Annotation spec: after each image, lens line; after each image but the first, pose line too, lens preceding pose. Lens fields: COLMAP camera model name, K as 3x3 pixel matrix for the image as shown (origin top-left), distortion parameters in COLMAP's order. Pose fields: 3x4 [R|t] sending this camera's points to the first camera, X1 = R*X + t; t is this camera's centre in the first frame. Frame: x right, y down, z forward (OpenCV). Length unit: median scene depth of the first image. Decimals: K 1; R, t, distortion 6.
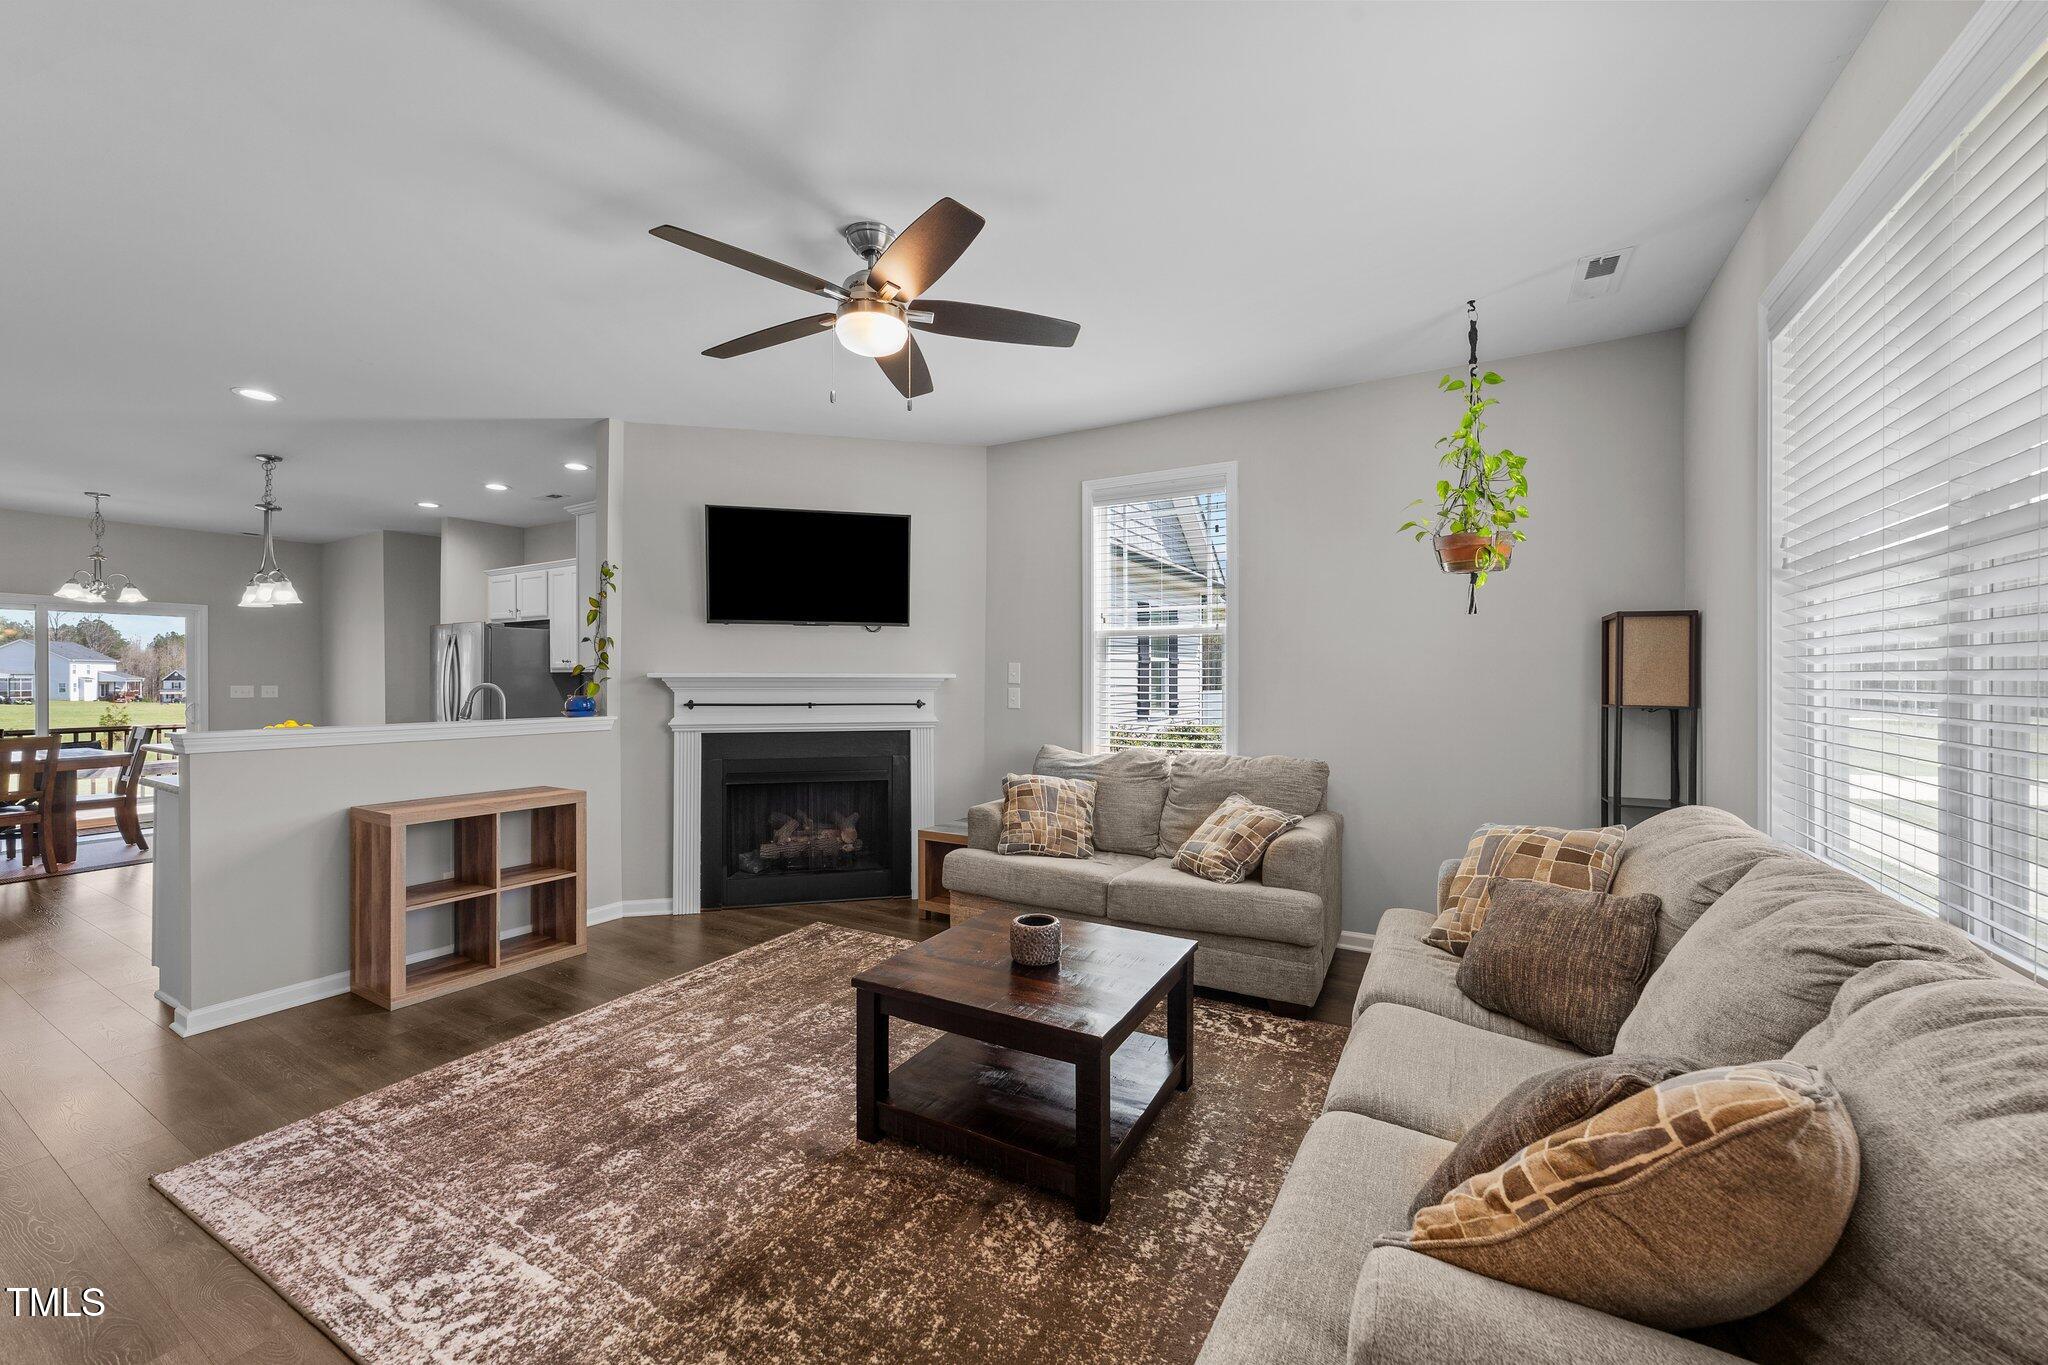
lens RADIAL K [[780.5, 0, 1027.8], [0, 780.5, 683.5], [0, 0, 1]] dist [-0.017337, 0.008145]
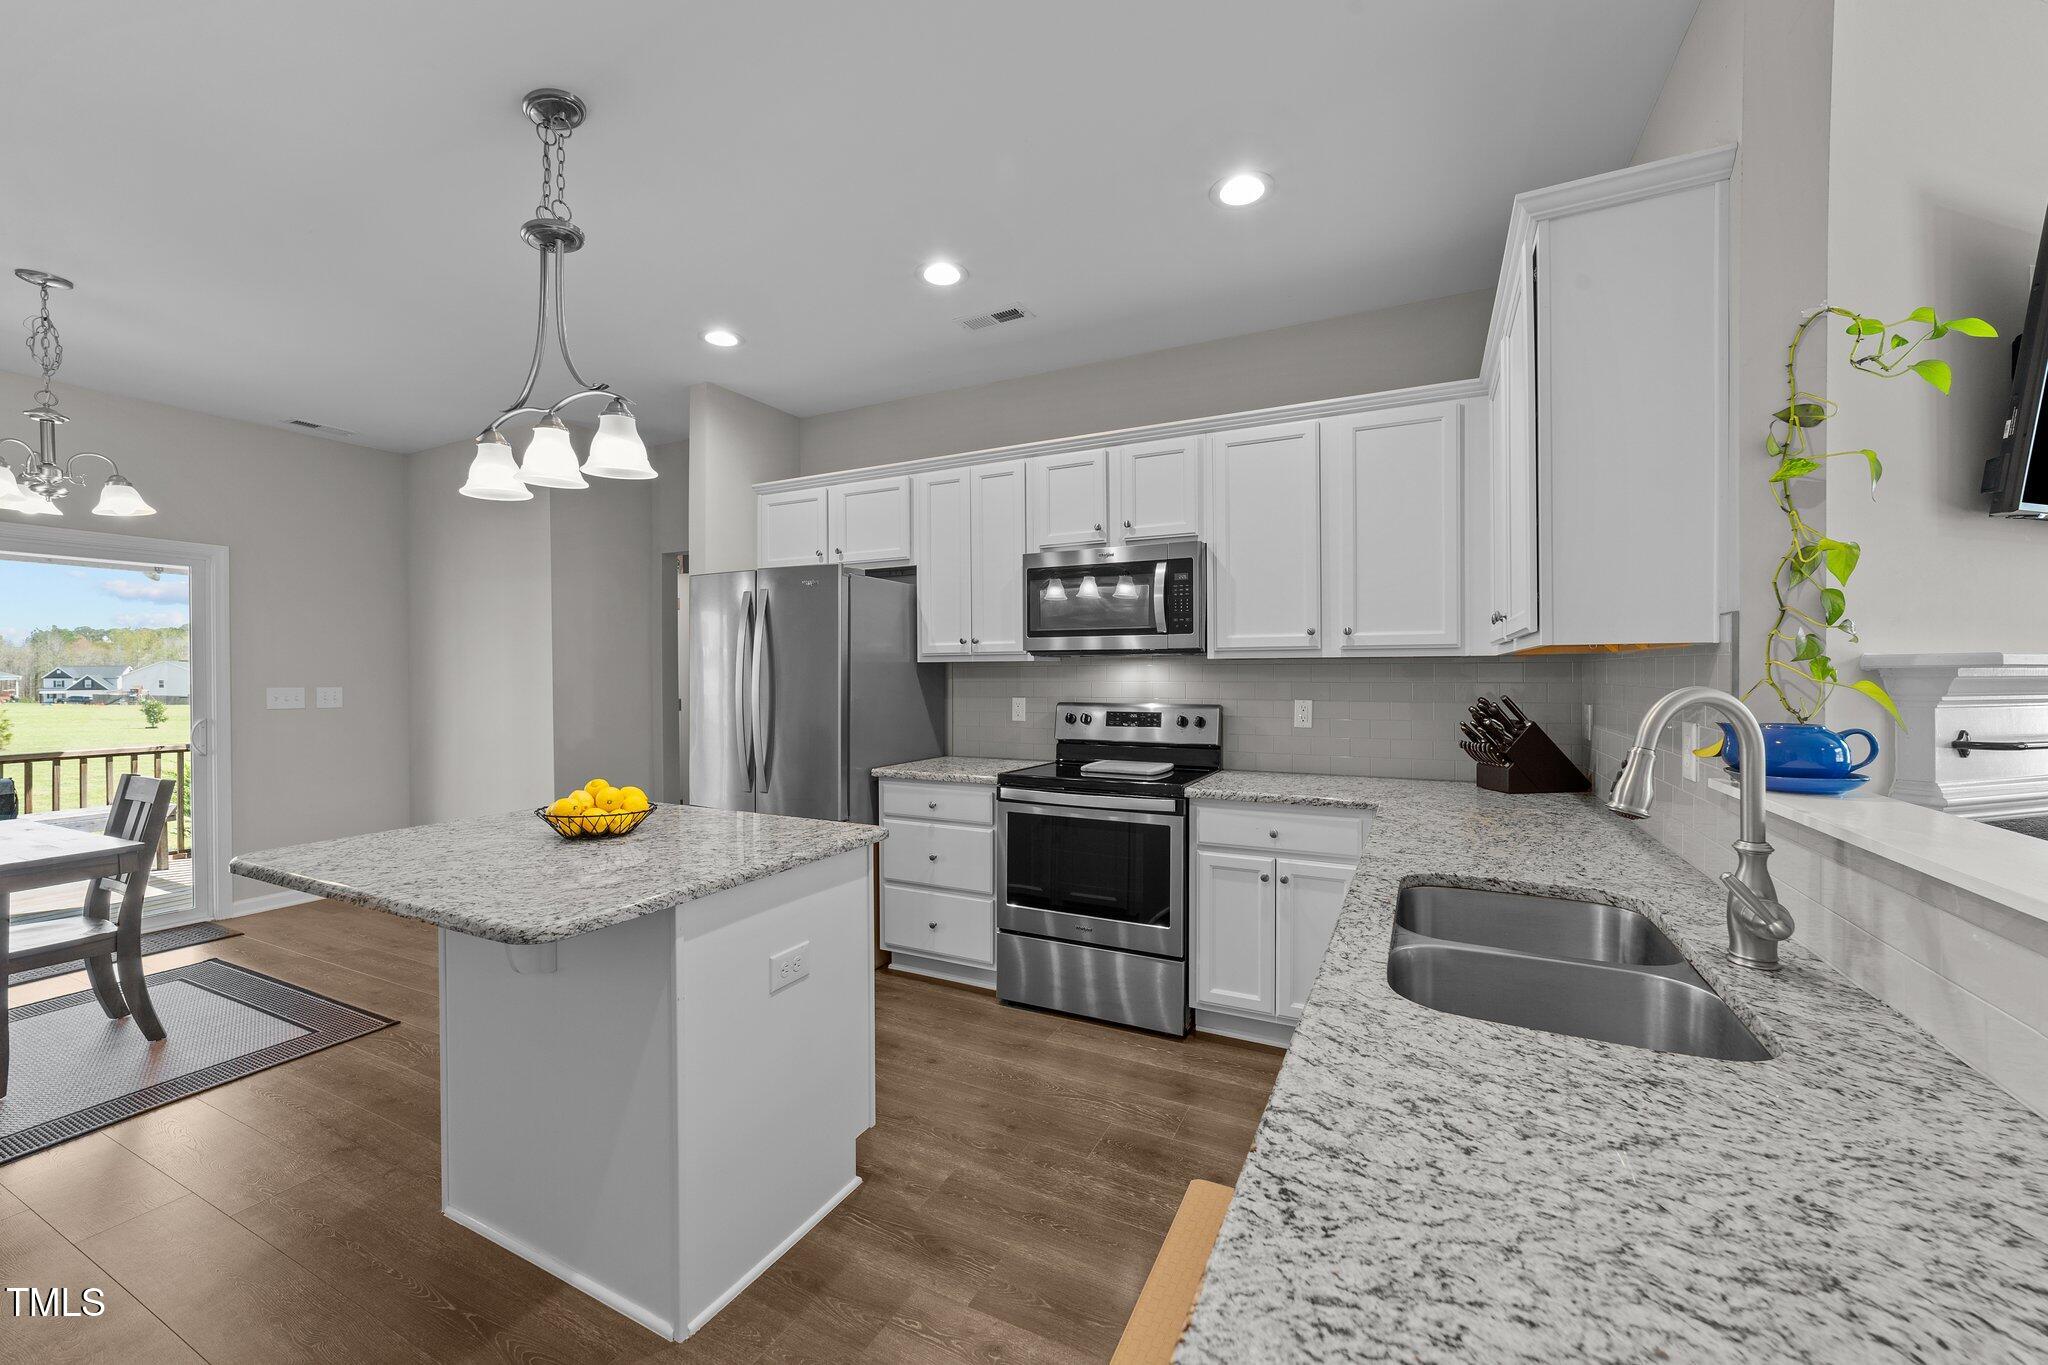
lens RADIAL K [[790.1, 0, 1028.8], [0, 790.1, 679.1], [0, 0, 1]] dist [-0.015816, 0.008228]
pose [[0.998395, -0.003895, 0.056507, -1.348169], [0.003847, 0.999992, 0.000949, -0.006280], [-0.056511, -0.000730, 0.998402, 1.042267]]
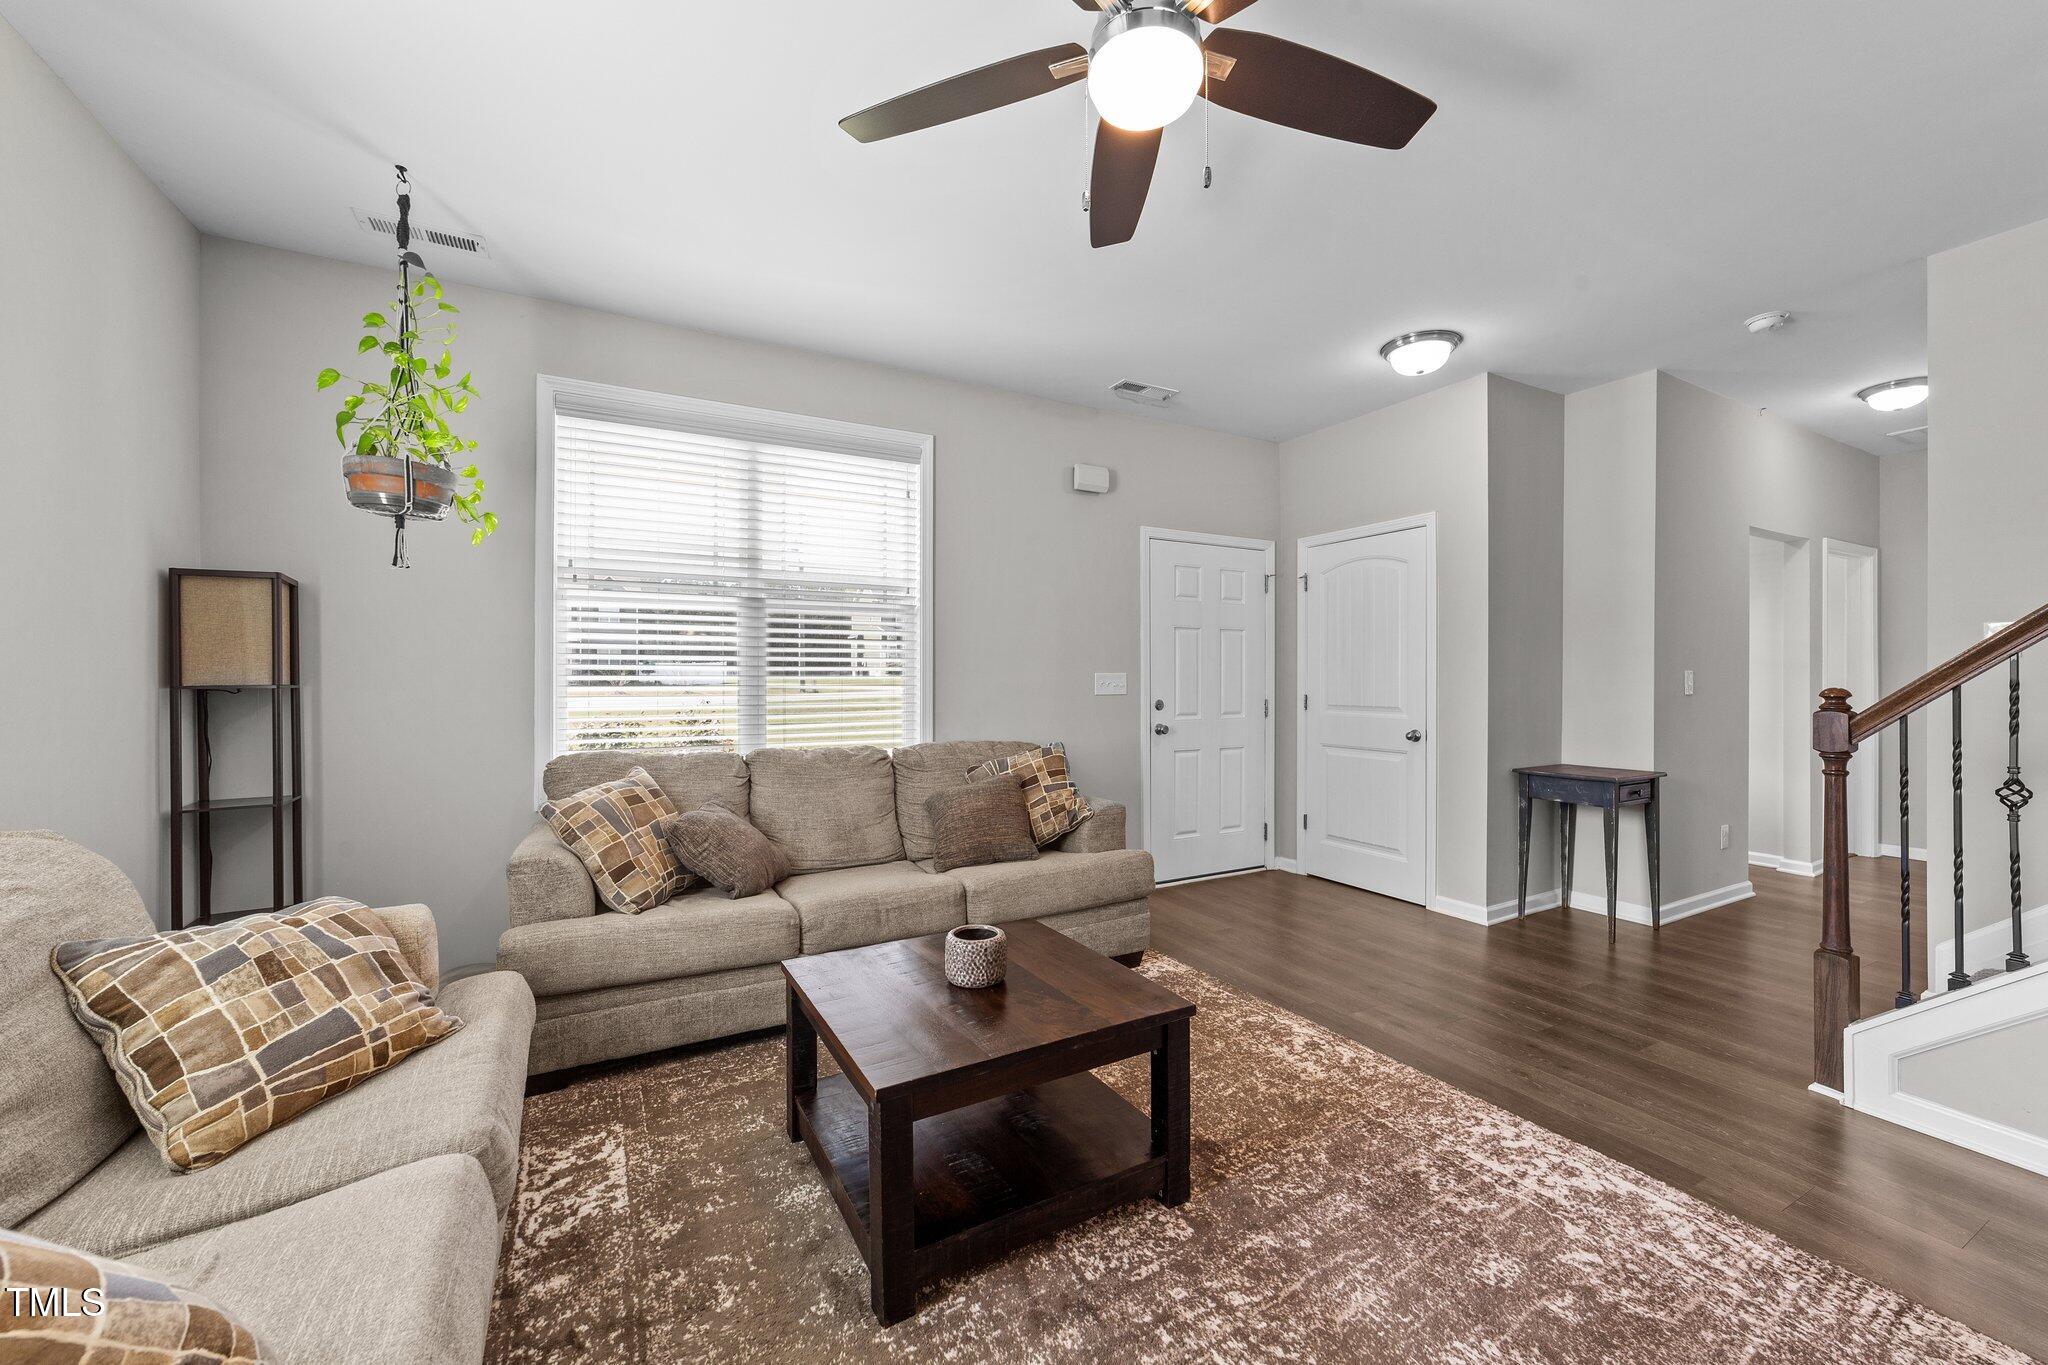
lens RADIAL K [[790.1, 0, 1028.8], [0, 790.1, 679.1], [0, 0, 1]] dist [-0.015816, 0.008228]
pose [[-0.854712, 0.001924, 0.519099, -0.399037], [0.004936, 0.999978, 0.004422, 0.023524], [-0.519079, 0.006342, -0.854703, 1.413167]]
